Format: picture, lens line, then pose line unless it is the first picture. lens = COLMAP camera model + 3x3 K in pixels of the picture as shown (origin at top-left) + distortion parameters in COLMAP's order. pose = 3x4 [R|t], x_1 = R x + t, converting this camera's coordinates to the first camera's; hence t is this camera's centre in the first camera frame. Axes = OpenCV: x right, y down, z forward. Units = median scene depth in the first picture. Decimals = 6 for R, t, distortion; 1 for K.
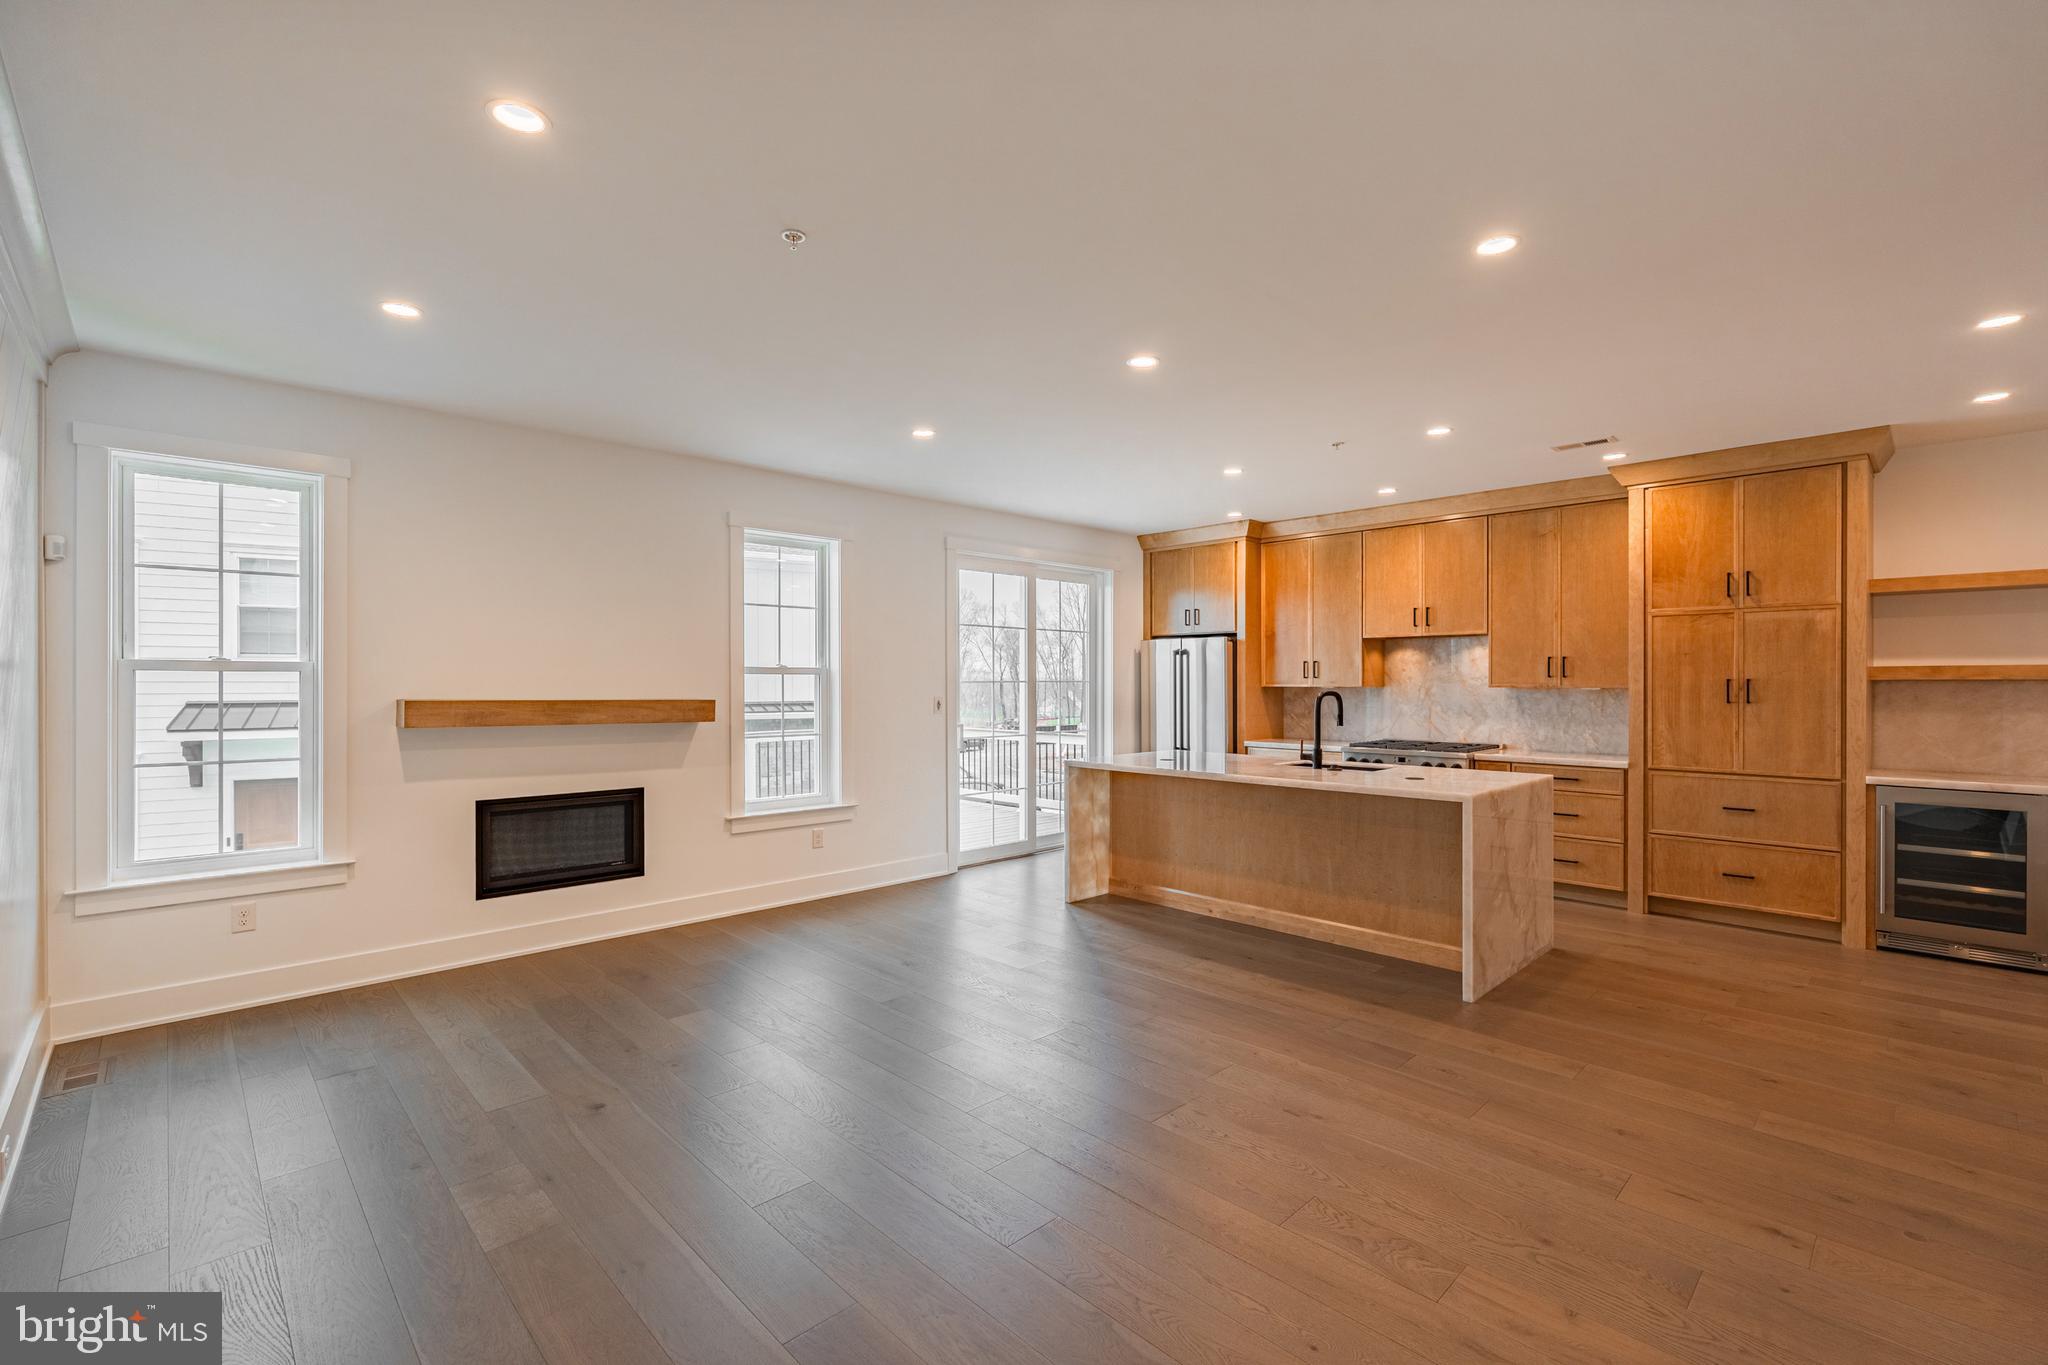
lens RADIAL K [[896.0, 0, 1024.0], [0, 896.0, 682.5], [0, 0, 1]] dist [0.000686, -0.000069]
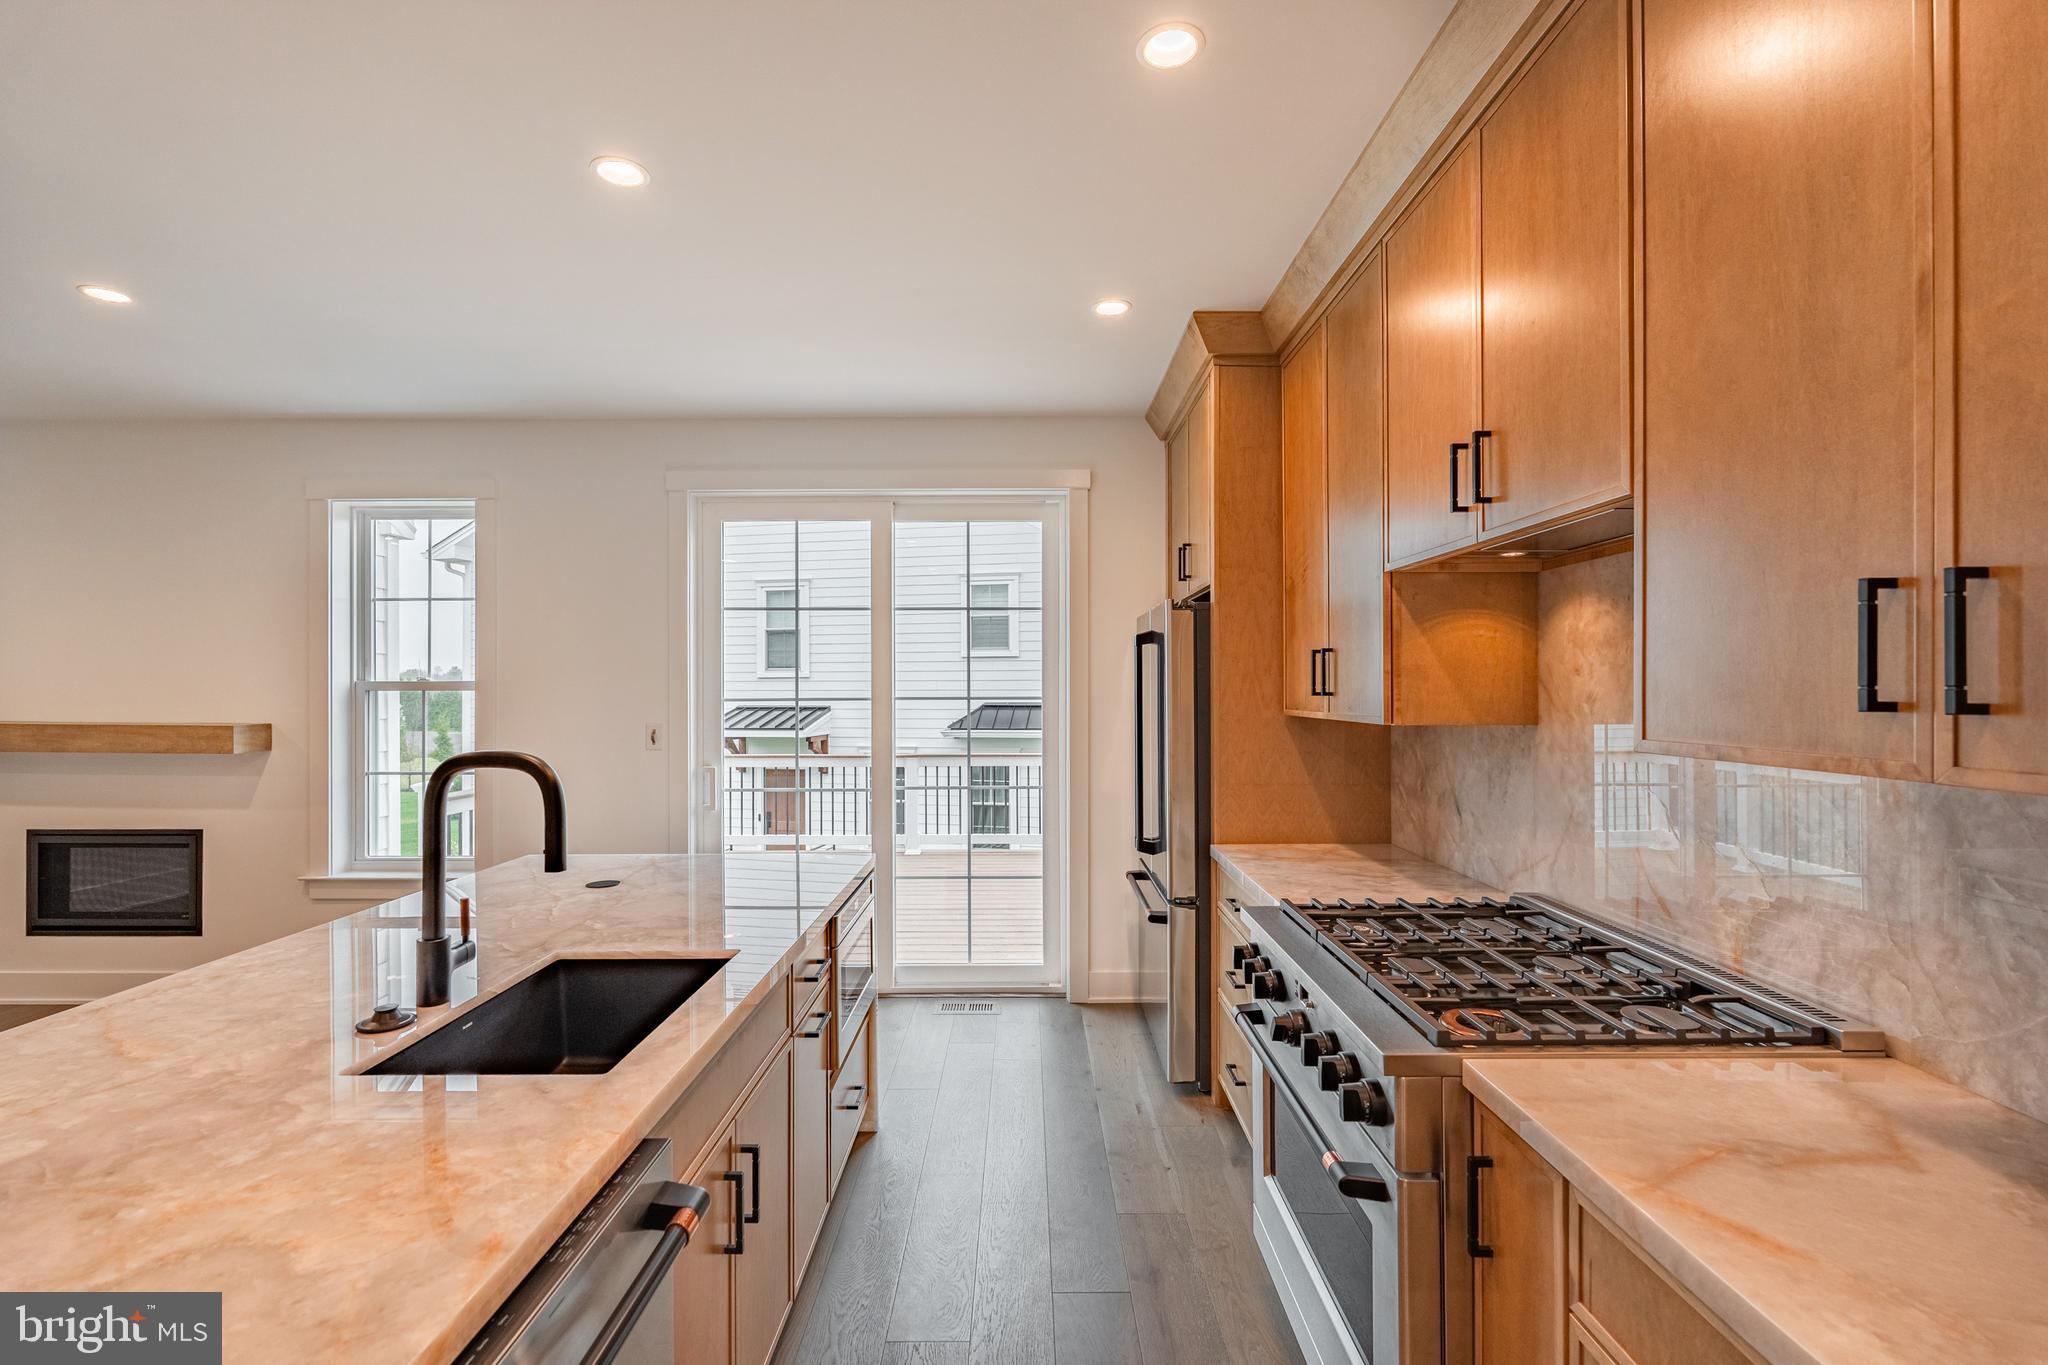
lens RADIAL K [[896.0, 0, 1024.0], [0, 896.0, 682.5], [0, 0, 1]] dist [0.000686, -0.000069]
pose [[0.719671, -0.003918, -0.694305, 0.627817], [0.004087, 0.999991, -0.001406, -0.012604], [0.694304, -0.001826, 0.719680, 0.842015]]
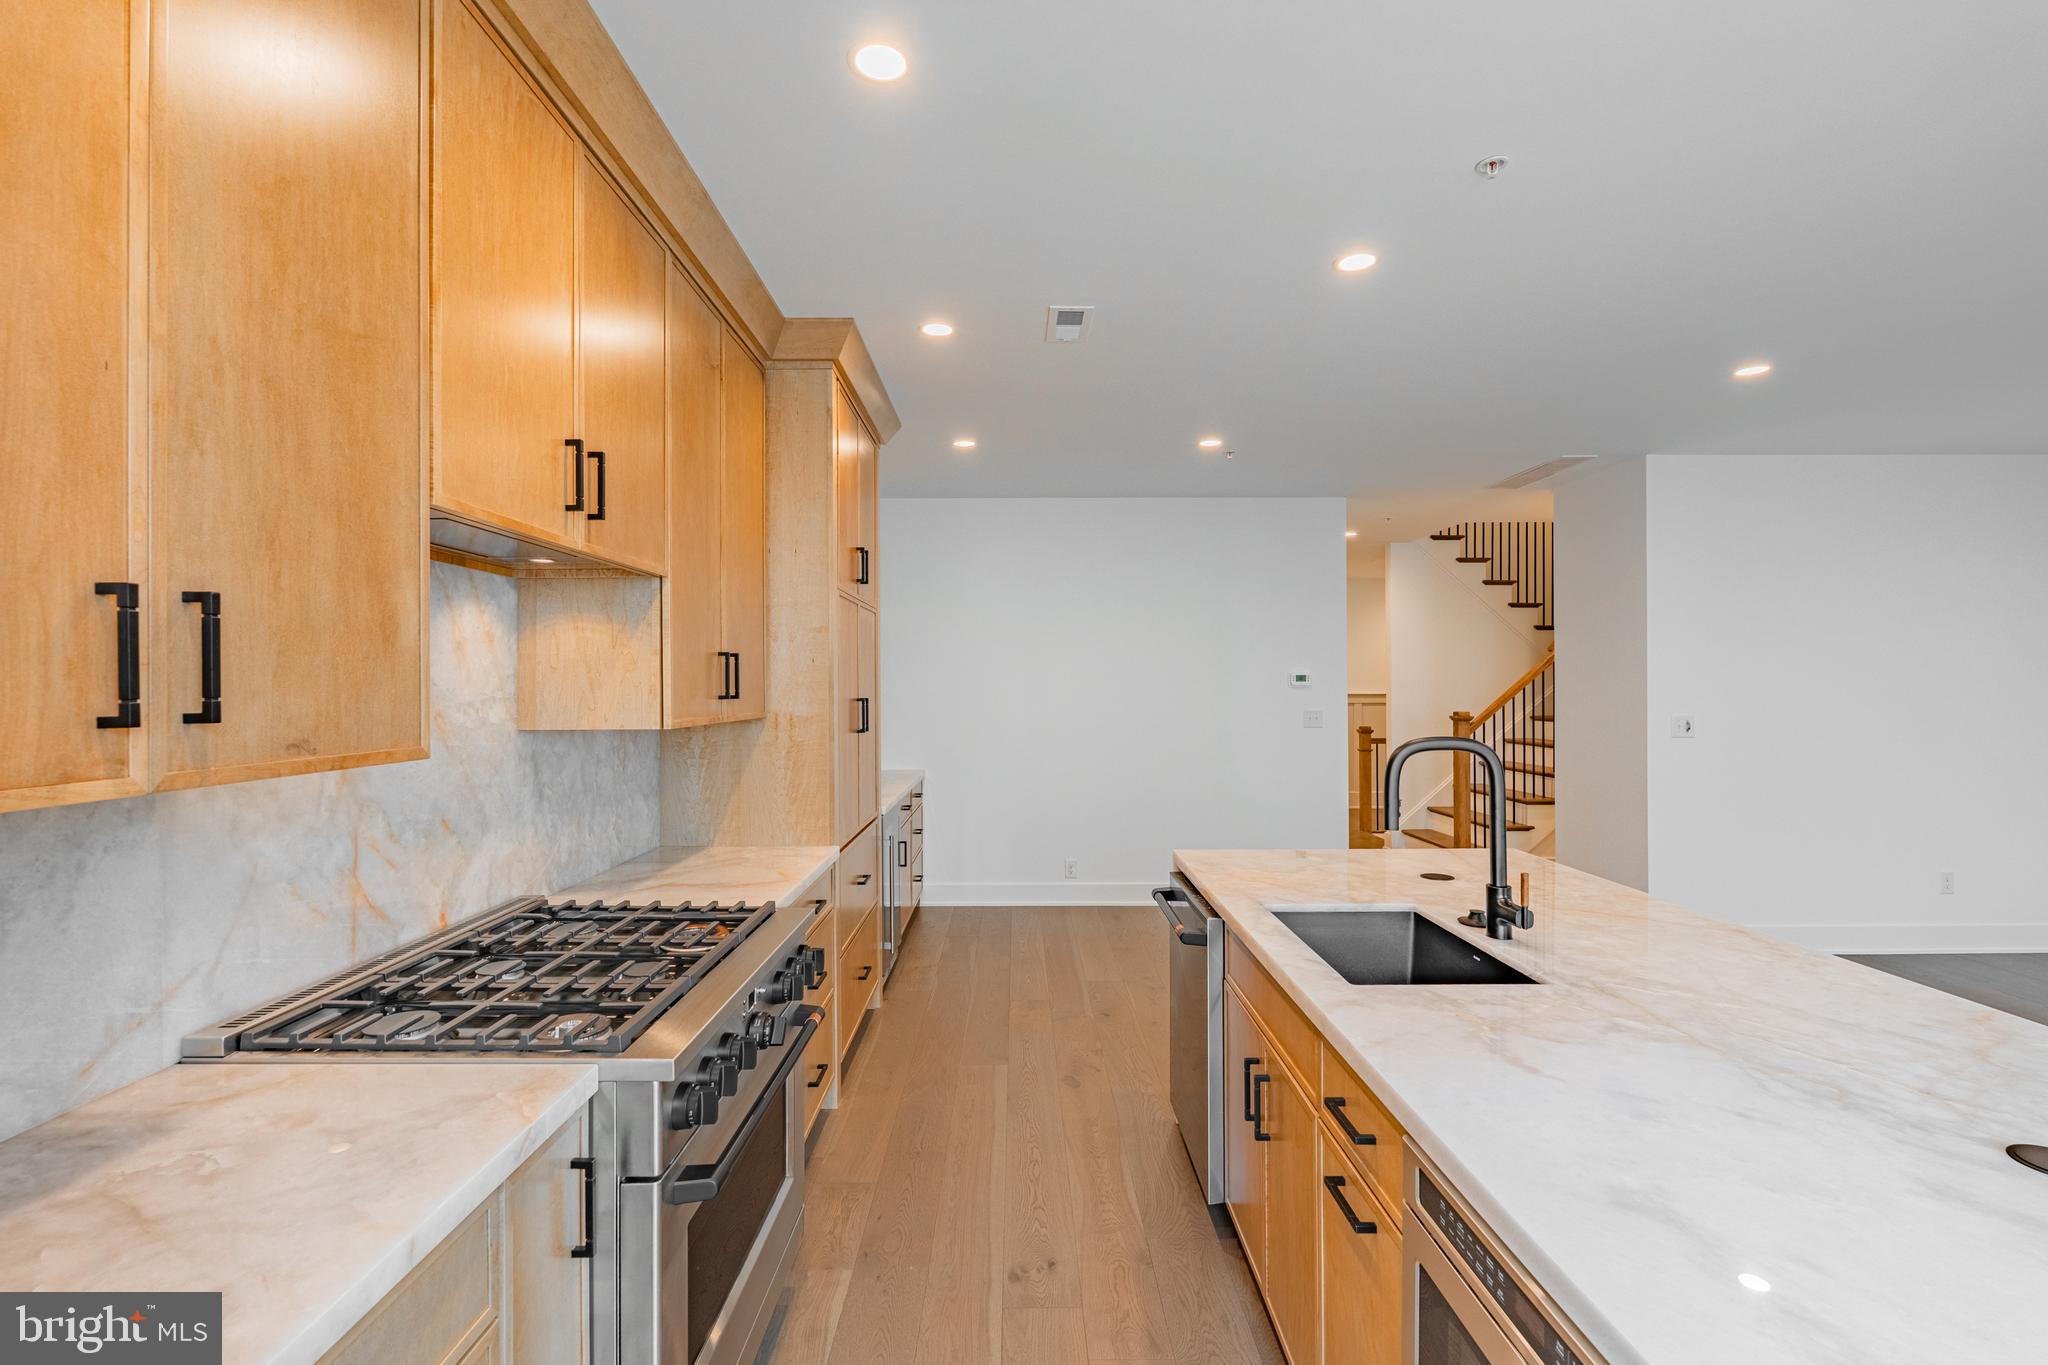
lens RADIAL K [[924.7, 0, 1024.0], [0, 924.7, 682.5], [0, 0, 1]] dist [0.000342, 0.000101]
pose [[-0.721377, 0.003117, 0.692536, 0.187109], [-0.001077, 0.999984, -0.005622, -0.012628], [-0.692542, -0.004801, -0.721362, 1.304079]]
